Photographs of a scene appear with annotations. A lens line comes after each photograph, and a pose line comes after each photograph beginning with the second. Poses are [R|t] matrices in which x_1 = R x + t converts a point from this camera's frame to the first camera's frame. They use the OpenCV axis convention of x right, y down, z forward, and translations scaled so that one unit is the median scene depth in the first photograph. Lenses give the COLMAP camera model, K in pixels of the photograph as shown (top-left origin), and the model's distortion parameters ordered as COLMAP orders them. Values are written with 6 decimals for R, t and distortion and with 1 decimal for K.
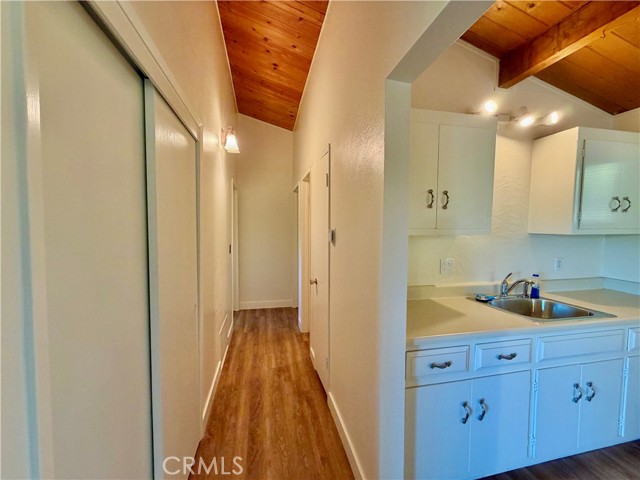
lens RADIAL K [[252.8, 0, 321.0], [0, 252.8, 239.4], [0, 0, 1]] dist [-0.009110, 0.000040]
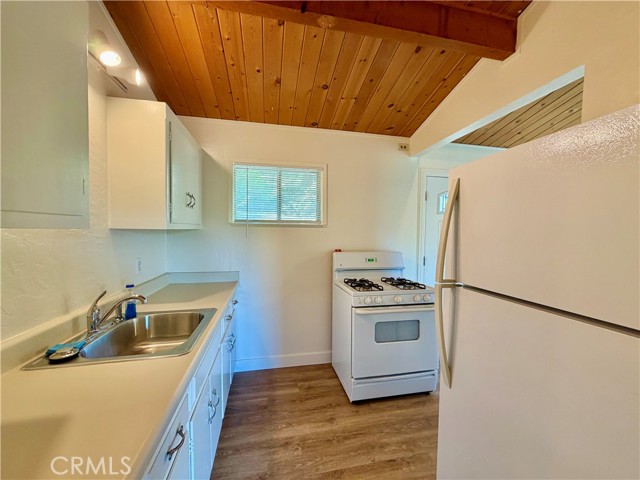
lens RADIAL K [[252.8, 0, 322.0], [0, 252.8, 239.4], [0, 0, 1]] dist [-0.009110, 0.000040]
pose [[-0.009310, -0.040114, 0.999152, 0.128492], [0.039718, 0.998392, 0.040453, 0.001427], [-0.999168, 0.040060, -0.007702, 0.446674]]
